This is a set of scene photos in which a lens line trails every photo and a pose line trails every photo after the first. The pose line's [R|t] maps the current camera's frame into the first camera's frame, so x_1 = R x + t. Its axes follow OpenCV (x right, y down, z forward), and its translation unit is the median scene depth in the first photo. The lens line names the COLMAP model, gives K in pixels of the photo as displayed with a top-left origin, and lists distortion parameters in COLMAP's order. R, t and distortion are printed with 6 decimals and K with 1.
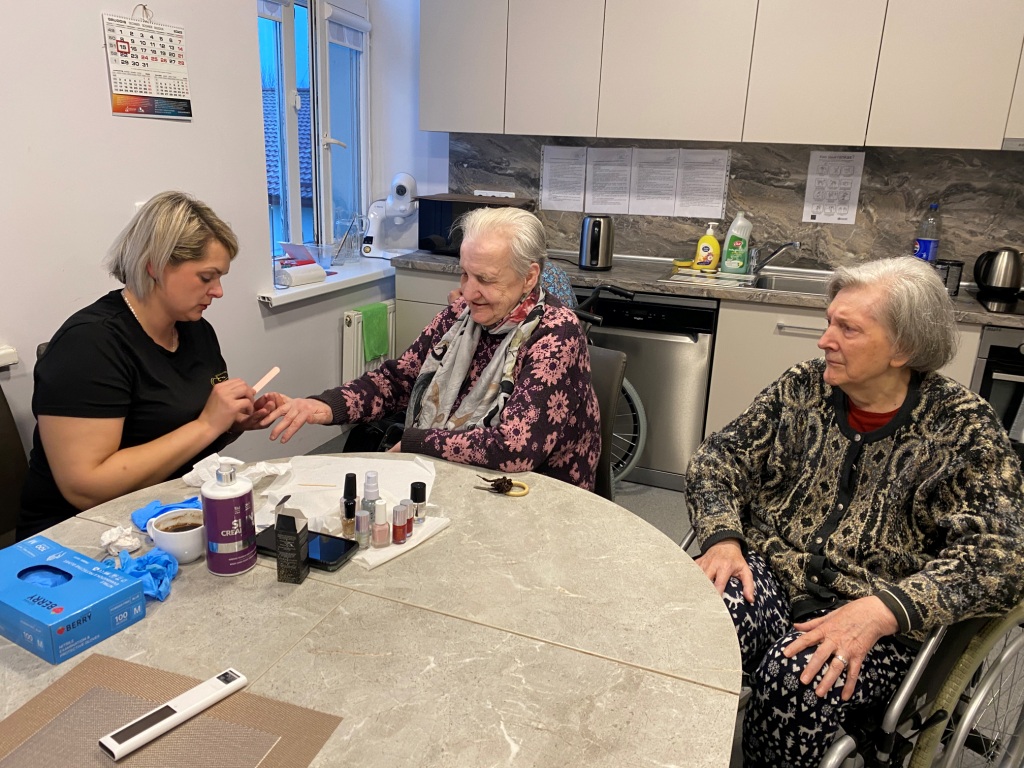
lens RADIAL K [[785.2, 0, 520.3], [0, 785.2, 366.0], [0, 0, 1]] dist [0.029813, -0.029558]
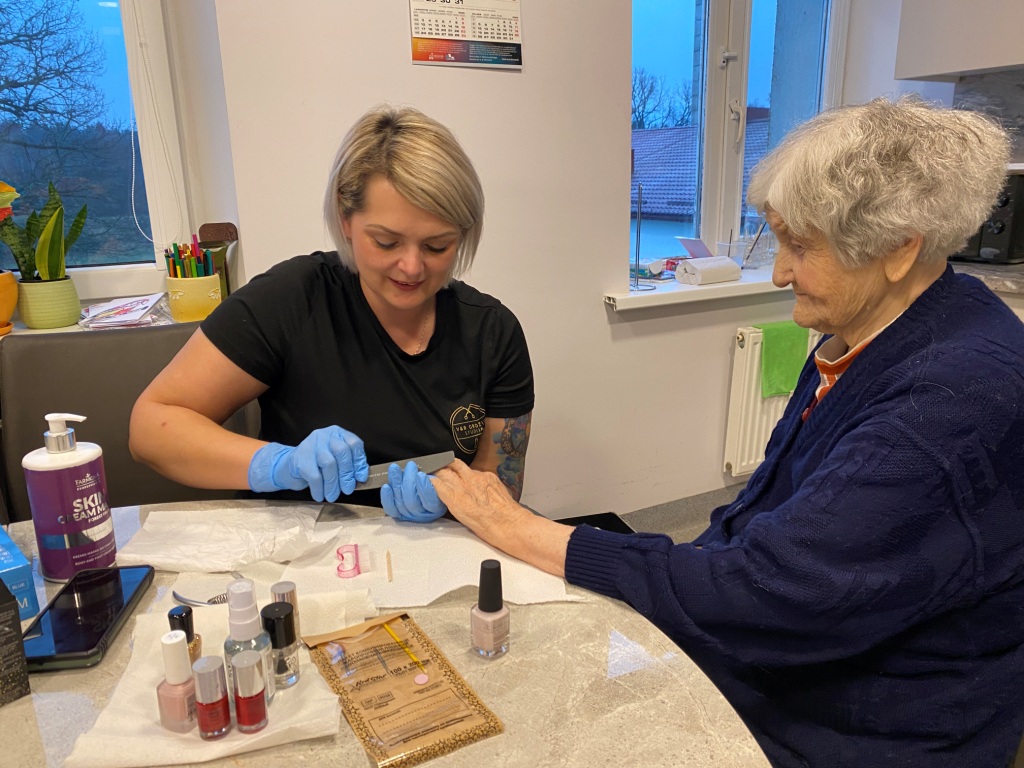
lens RADIAL K [[785.2, 0, 511.5], [0, 785.2, 385.9], [0, 0, 1]] dist [0.029813, -0.029558]
pose [[0.763844, 0.109452, -0.636053, 0.111508], [-0.124331, 0.992010, 0.021395, -0.003378], [0.633313, 0.062738, 0.771349, 0.332969]]
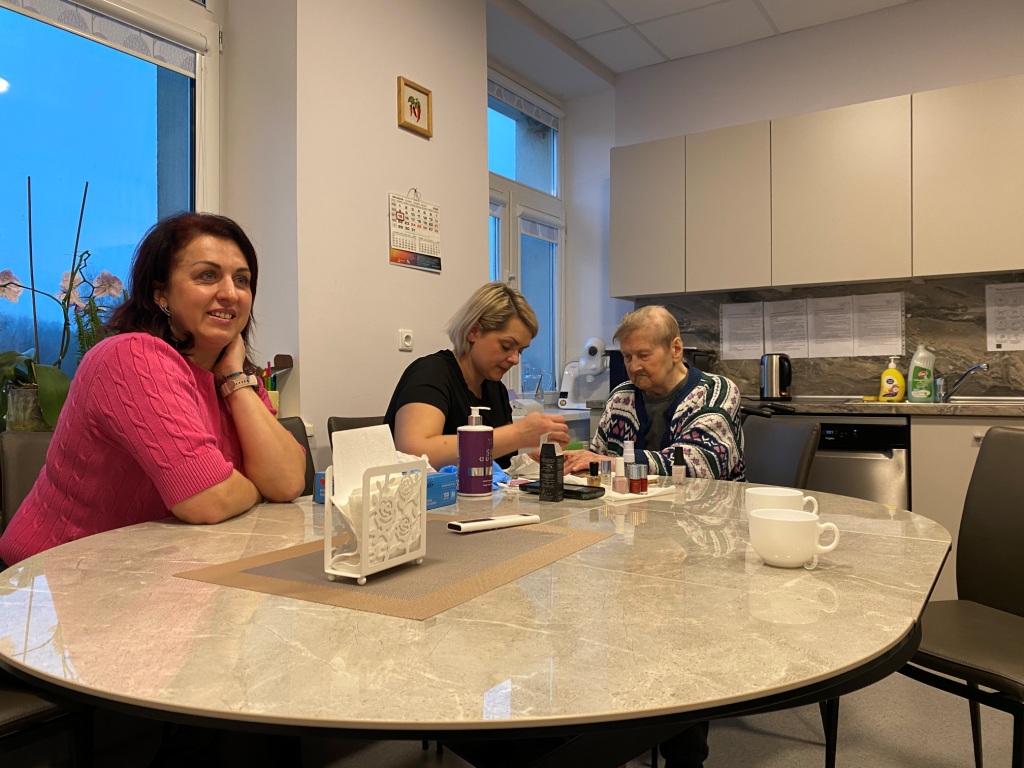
lens RADIAL K [[785.2, 0, 521.4], [0, 785.2, 366.6], [0, 0, 1]] dist [0.029813, -0.029558]
pose [[0.977106, -0.049101, -0.207010, -0.027835], [-0.013150, 0.957205, -0.289111, 0.171772], [0.212347, 0.285215, 0.934645, -0.101277]]
